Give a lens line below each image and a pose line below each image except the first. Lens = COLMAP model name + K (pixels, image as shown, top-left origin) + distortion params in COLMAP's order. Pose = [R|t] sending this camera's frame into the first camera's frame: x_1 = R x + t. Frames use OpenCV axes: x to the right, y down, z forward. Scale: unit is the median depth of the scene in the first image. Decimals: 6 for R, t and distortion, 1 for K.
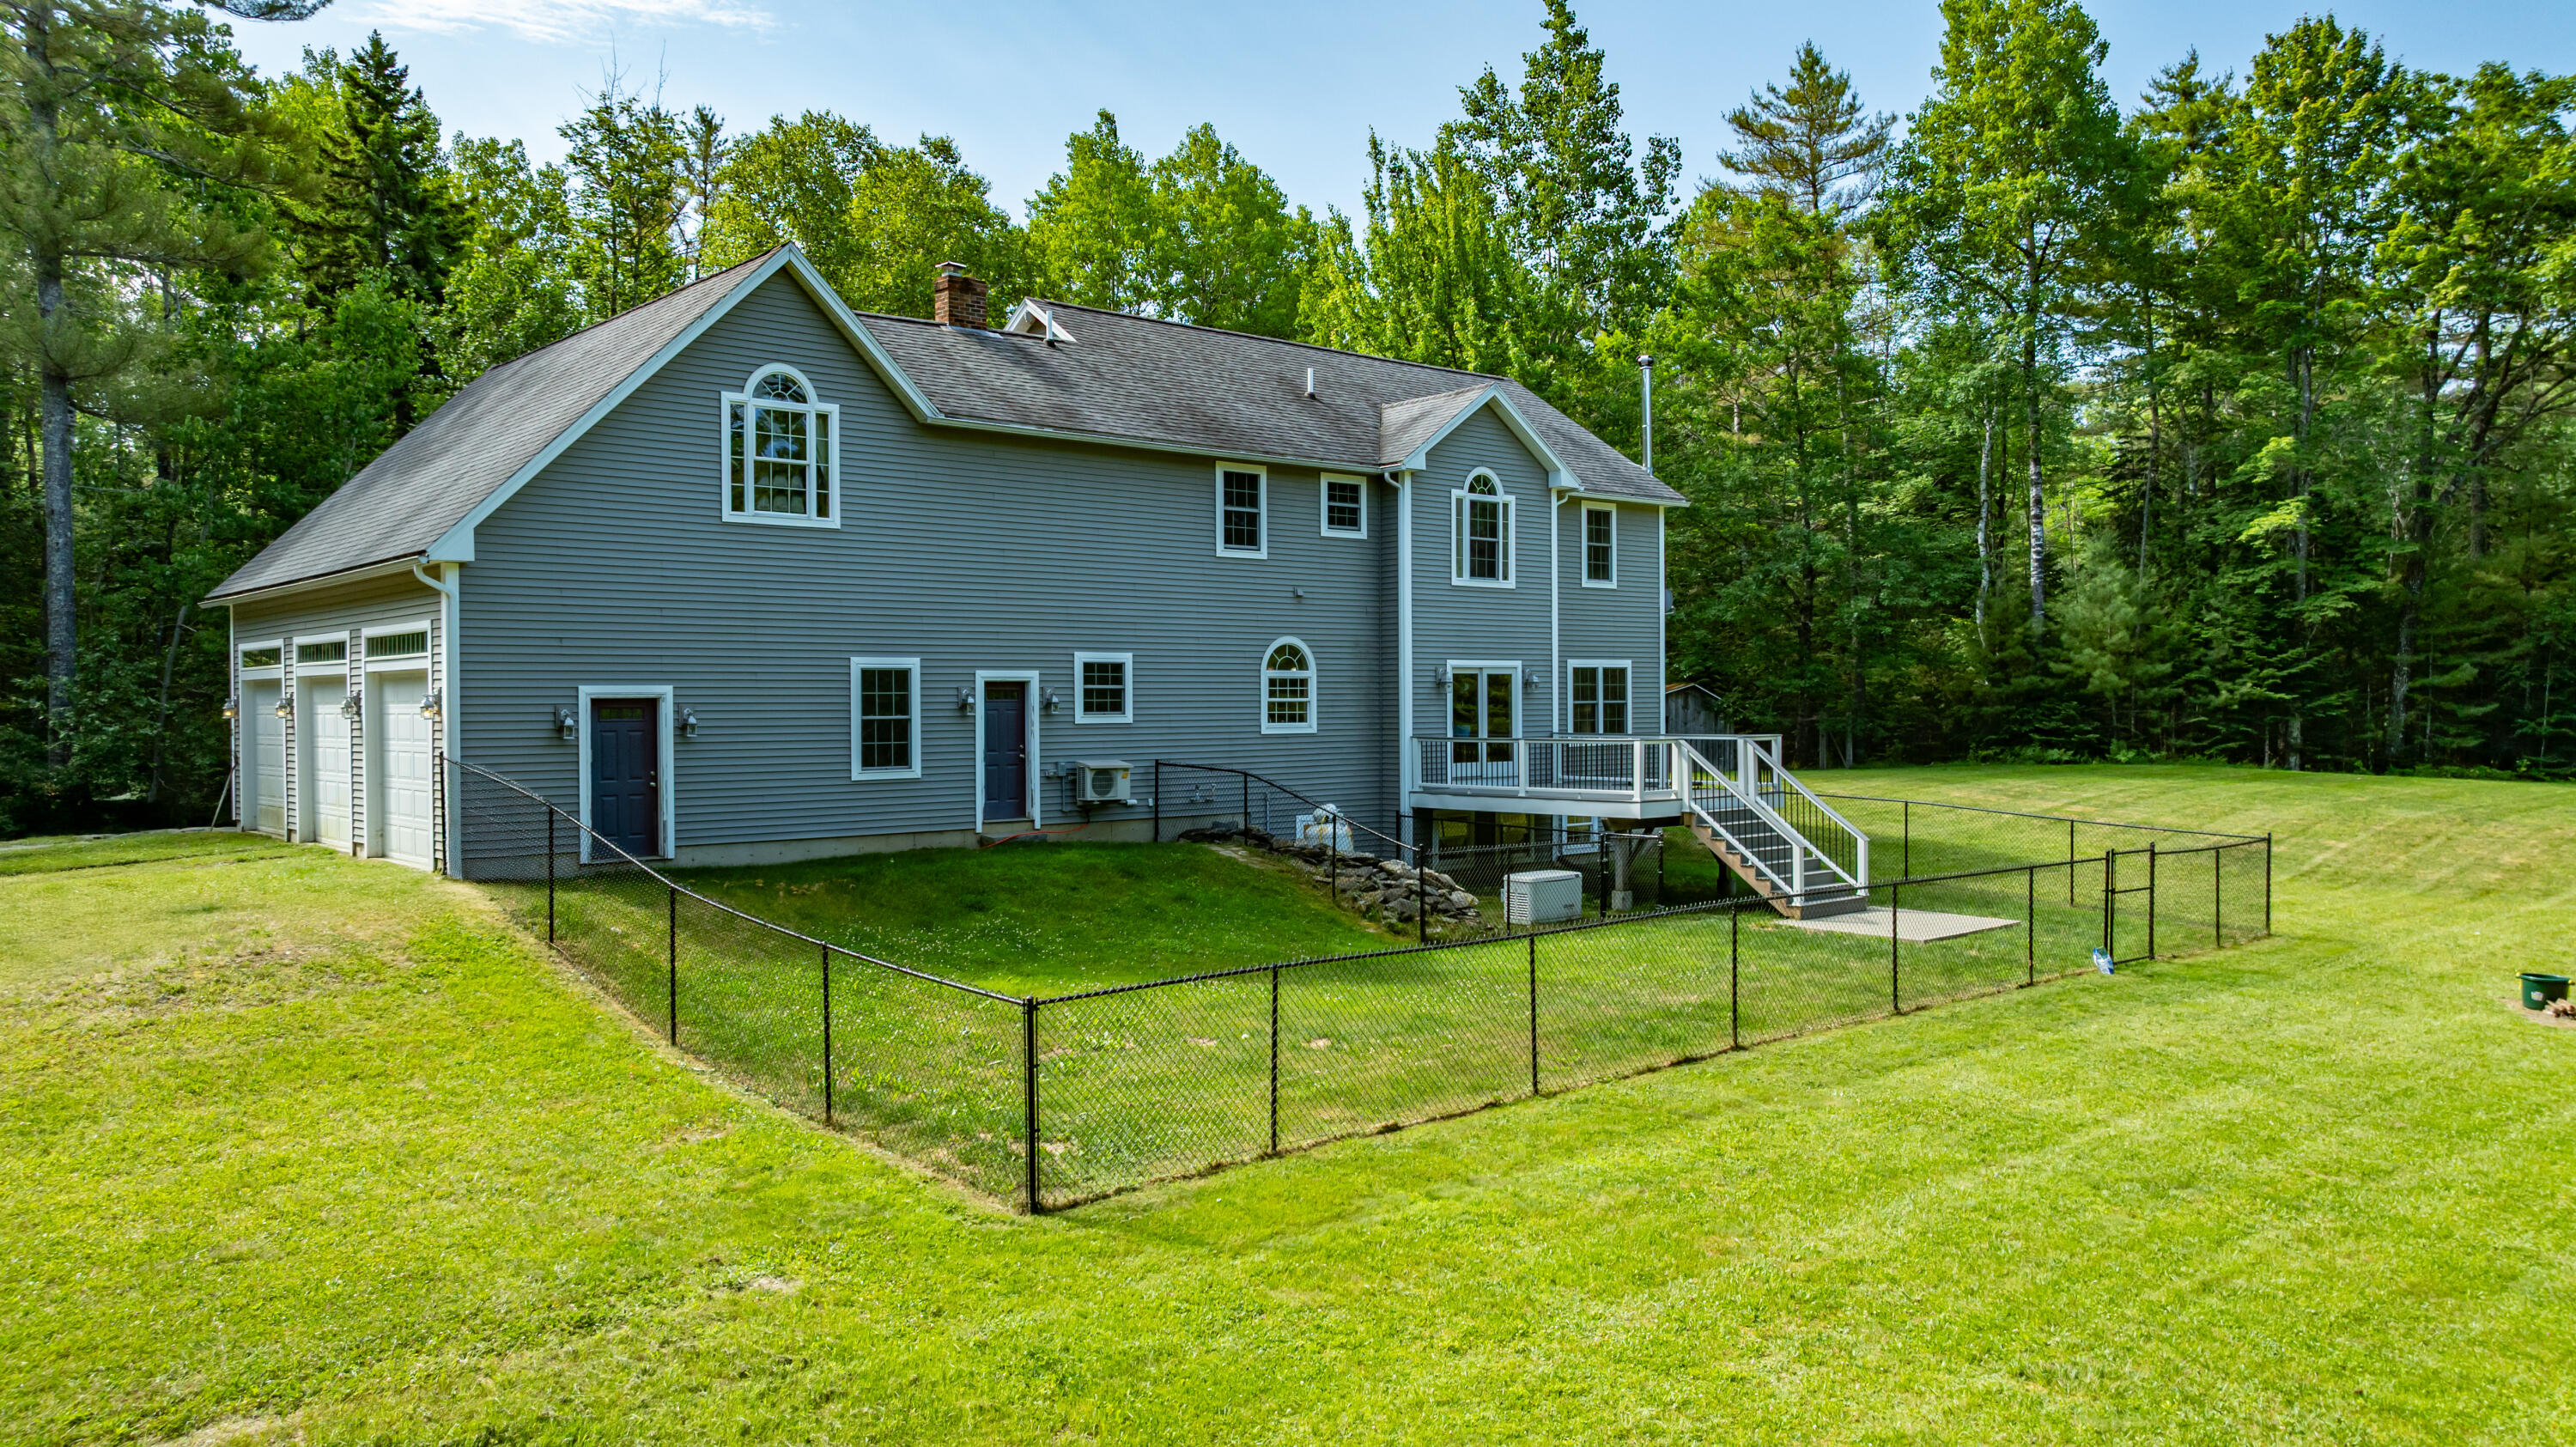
lens RADIAL K [[1846.3, 0, 1309.1], [0, 1846.3, 722.2], [0, 0, 1]] dist [-0.057854, 0.079993]
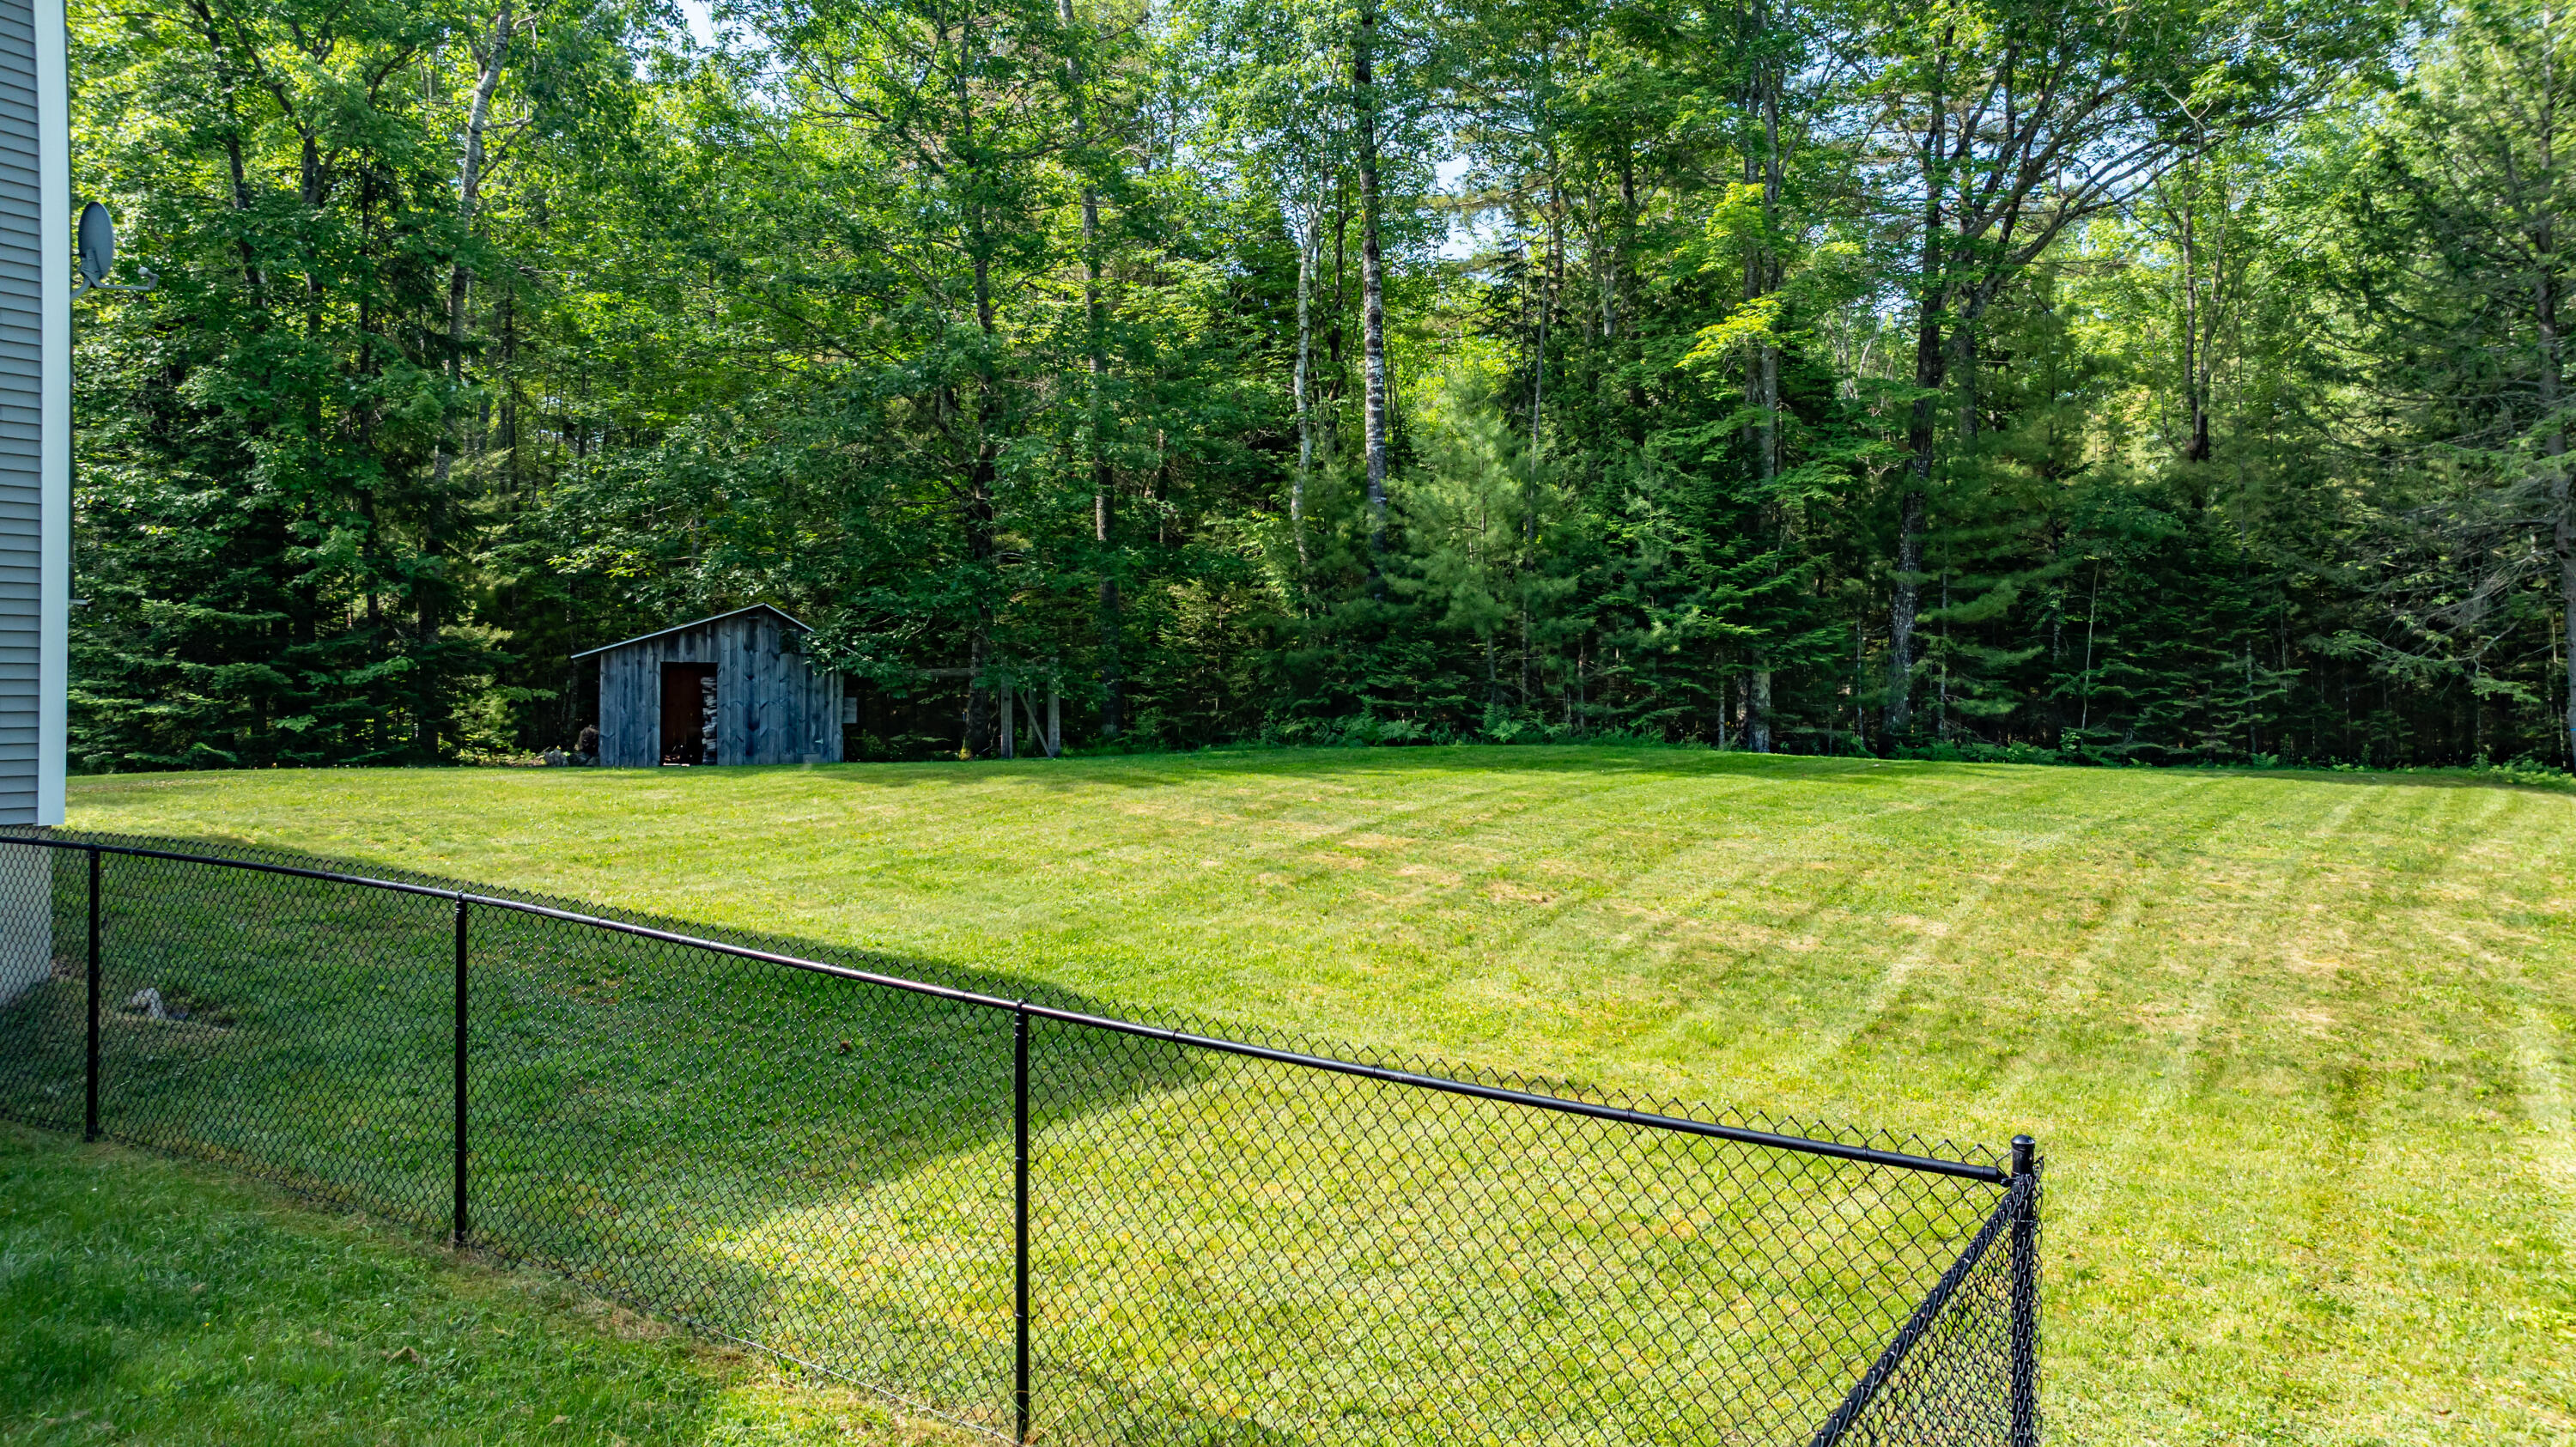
lens RADIAL K [[1846.3, 0, 1314.2], [0, 1846.3, 645.4], [0, 0, 1]] dist [-0.057854, 0.079993]
pose [[0.958323, 0.008477, 0.285561, 0.214964], [0.001876, 0.999351, -0.035962, 0.012021], [-0.285680, 0.034999, 0.957686, 0.443718]]
